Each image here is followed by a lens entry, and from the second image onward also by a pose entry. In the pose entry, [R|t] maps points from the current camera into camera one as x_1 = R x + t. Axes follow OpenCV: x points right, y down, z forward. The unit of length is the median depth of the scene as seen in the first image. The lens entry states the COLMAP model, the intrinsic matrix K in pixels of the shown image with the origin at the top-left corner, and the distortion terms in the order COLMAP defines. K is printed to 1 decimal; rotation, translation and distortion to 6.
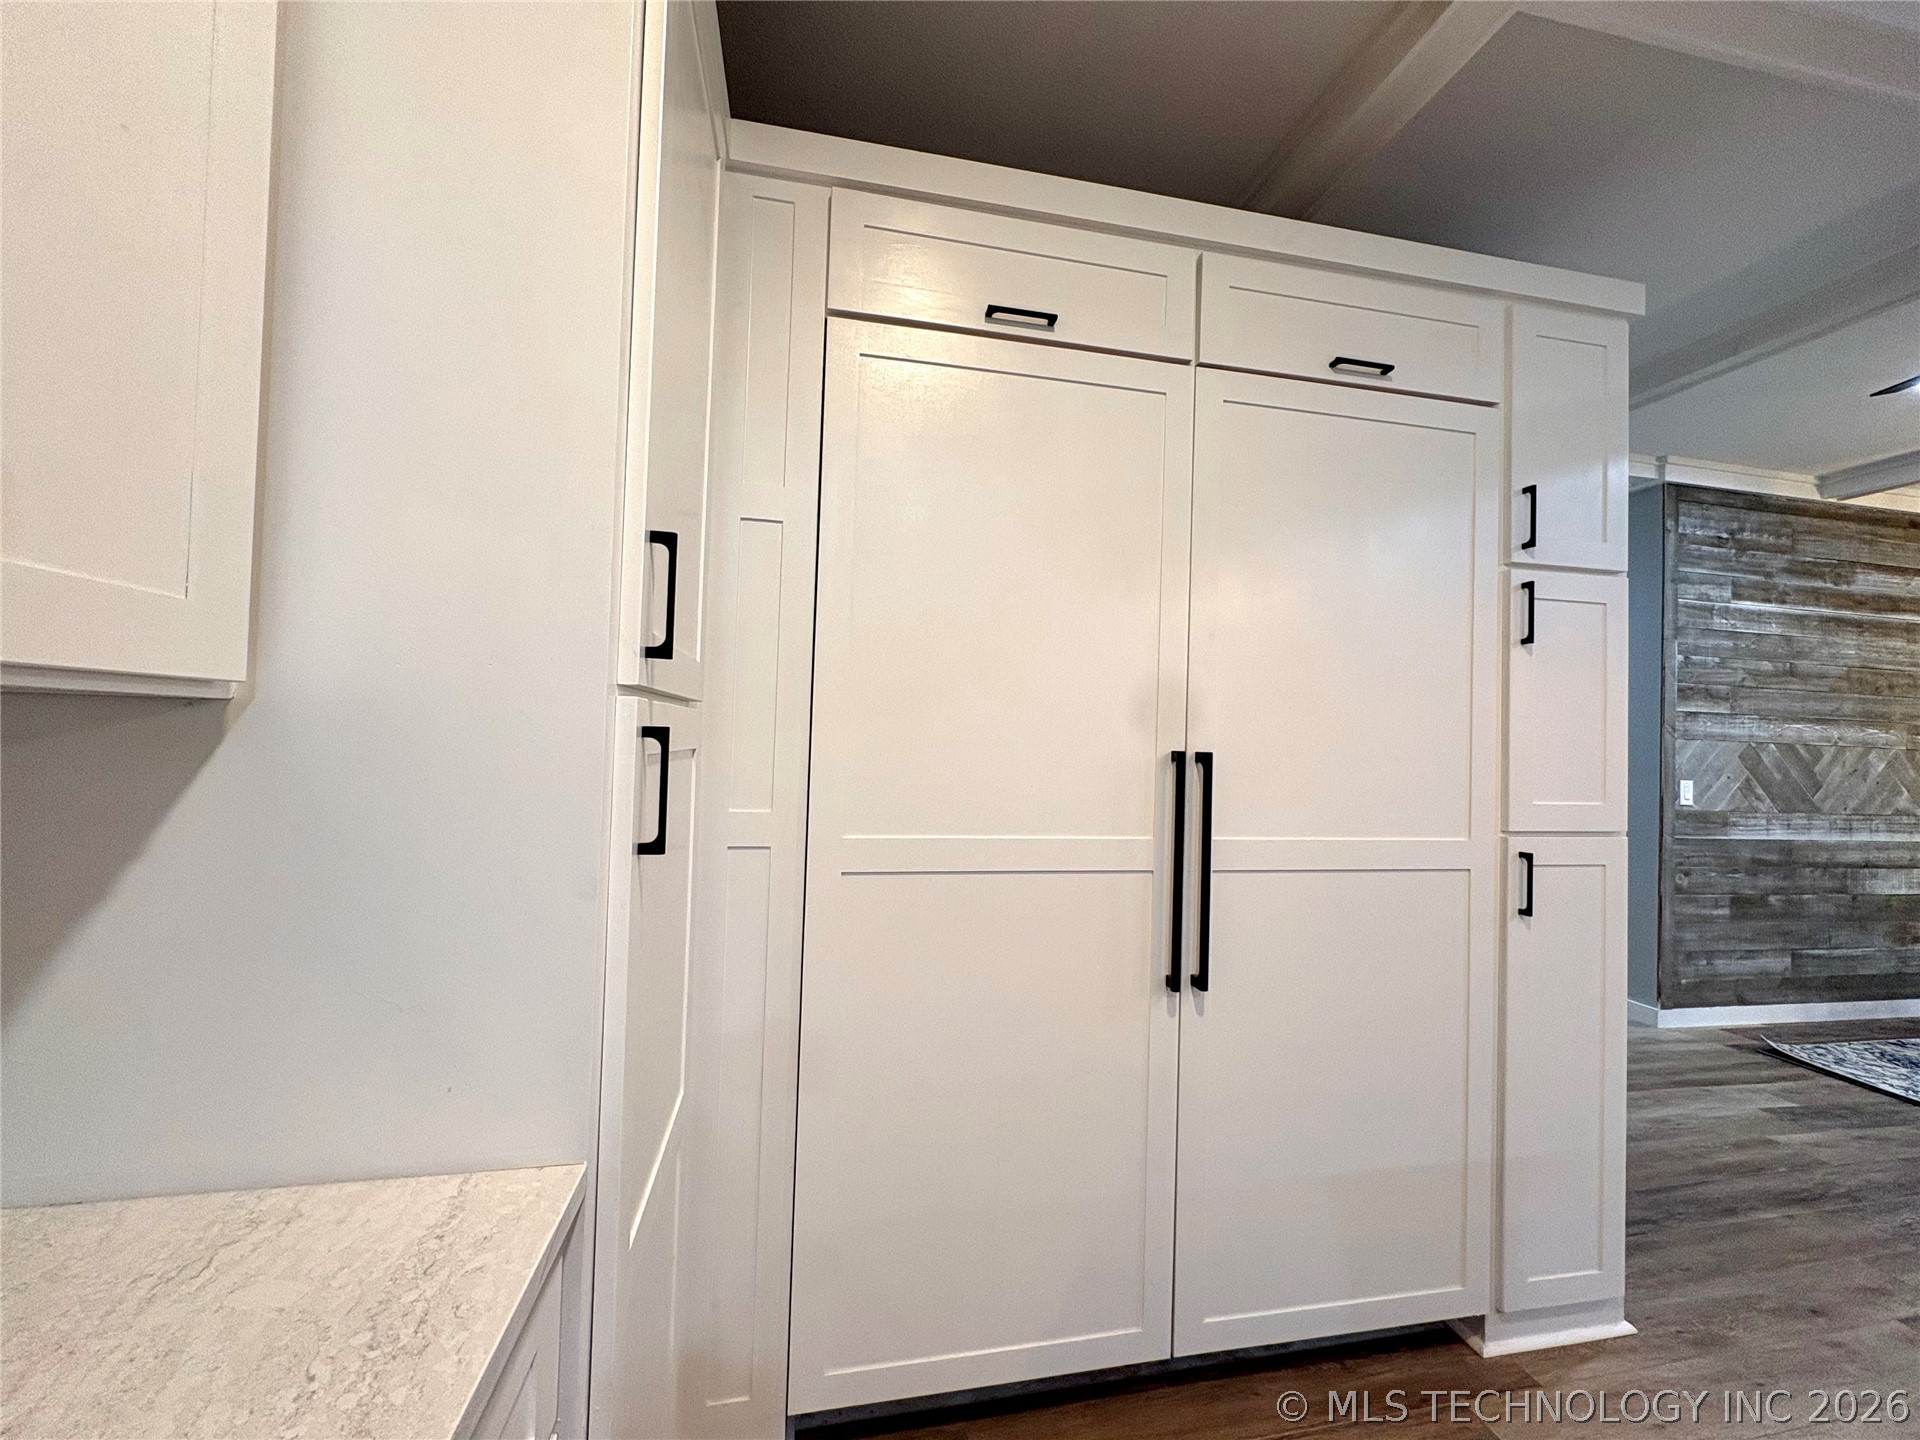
lens RADIAL K [[772.4, 0, 967.3], [0, 772.4, 716.3], [0, 0, 1]] dist [-0.000532, 0.000475]
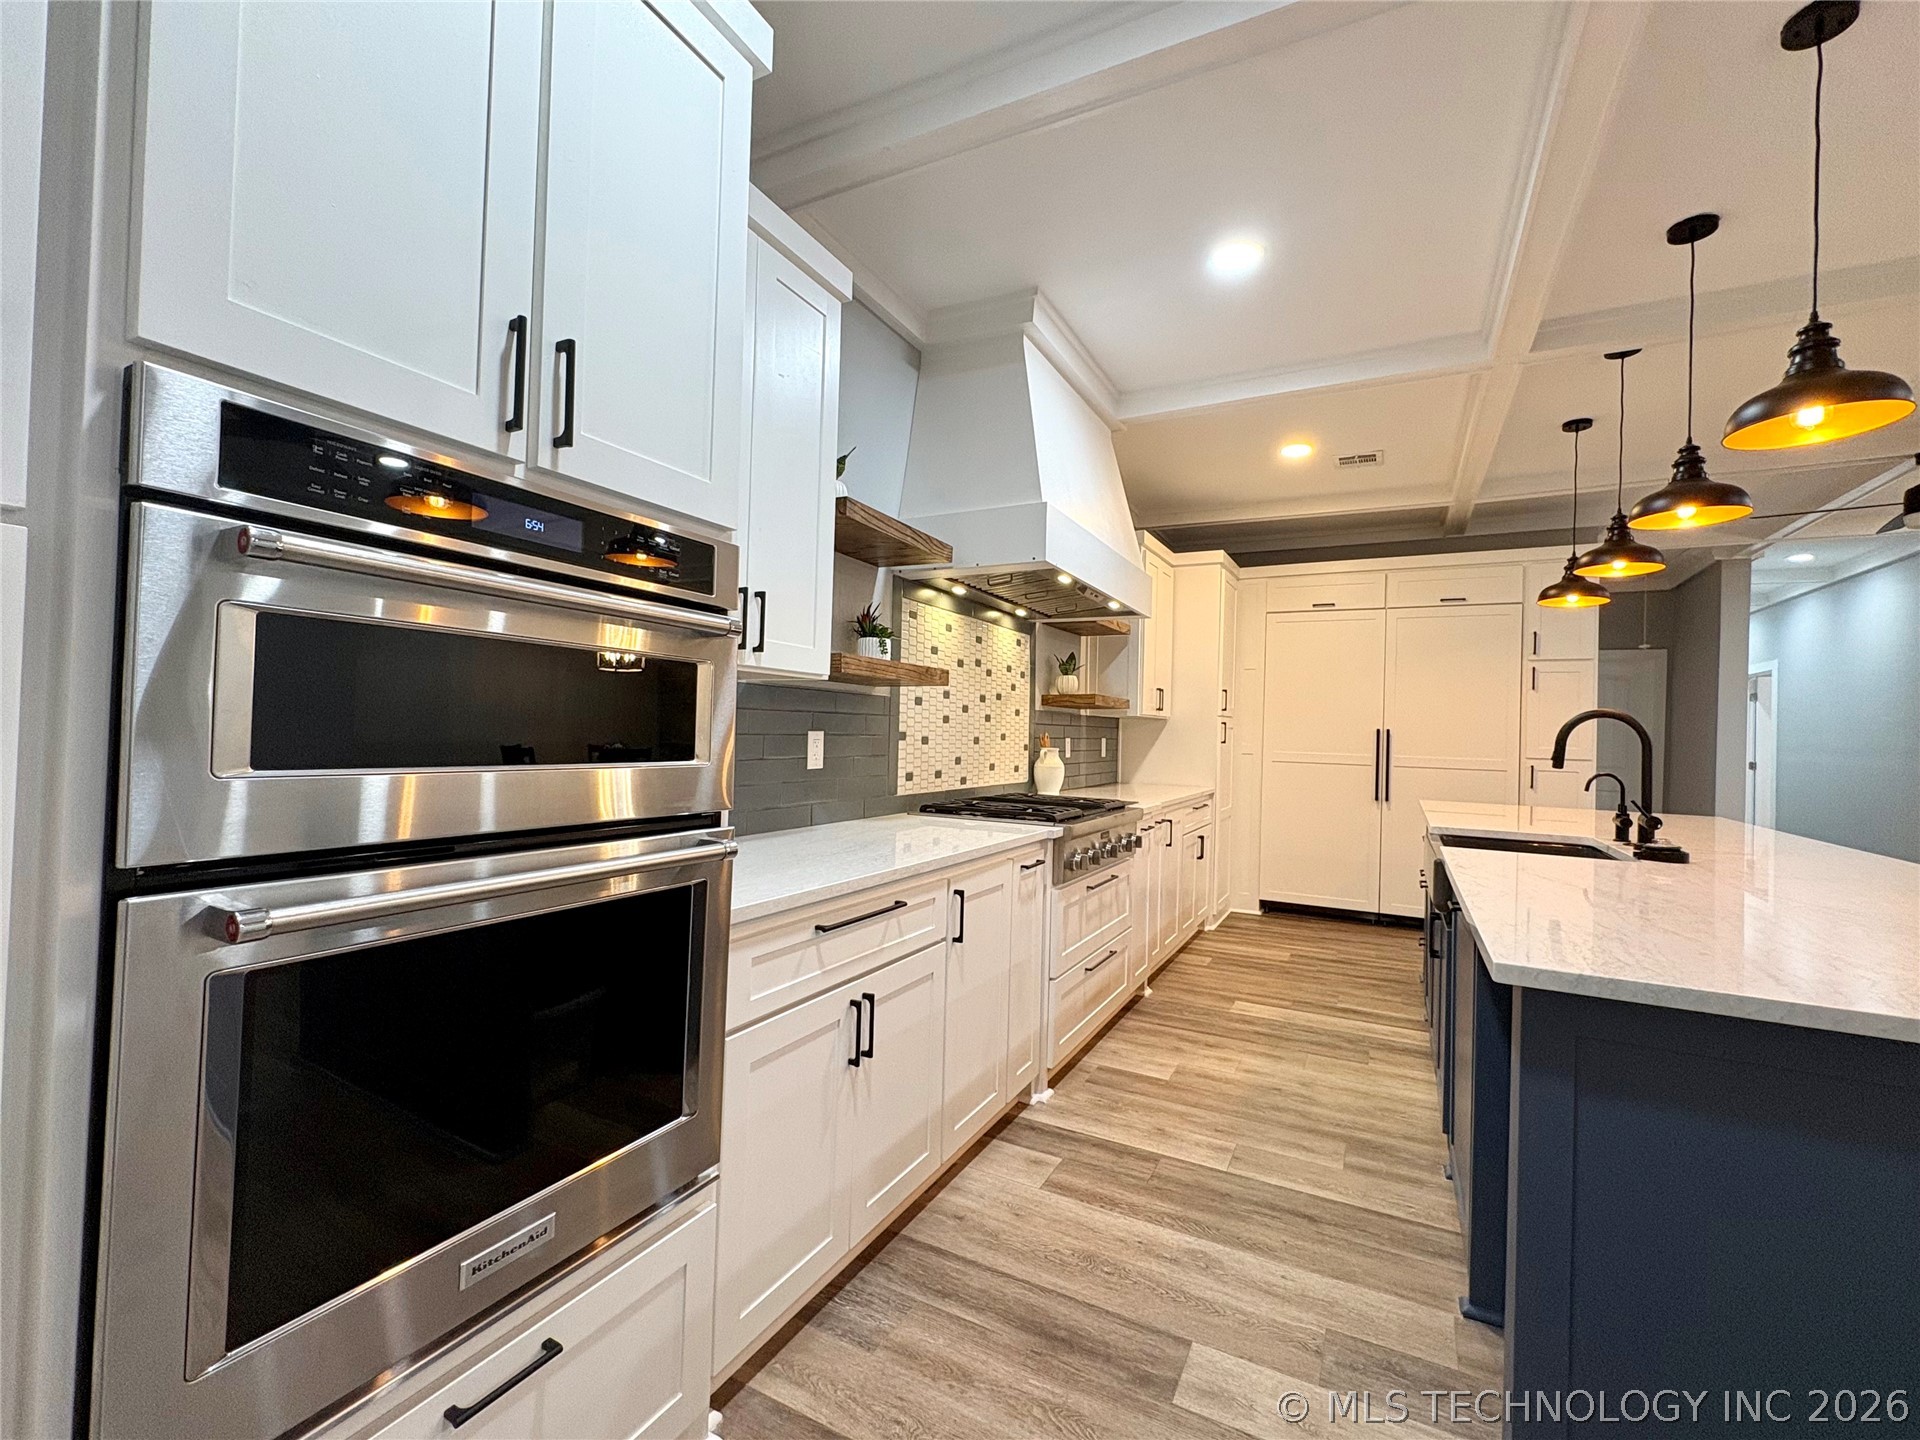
lens RADIAL K [[822.3, 0, 963.3], [0, 822.3, 713.4], [0, 0, 1]] dist [0.001334, -0.000967]
pose [[0.769037, -0.020740, -0.638867, 0.447824], [0.013733, 0.999779, -0.015927, 0.003684], [0.639056, 0.003475, 0.769152, -1.100747]]
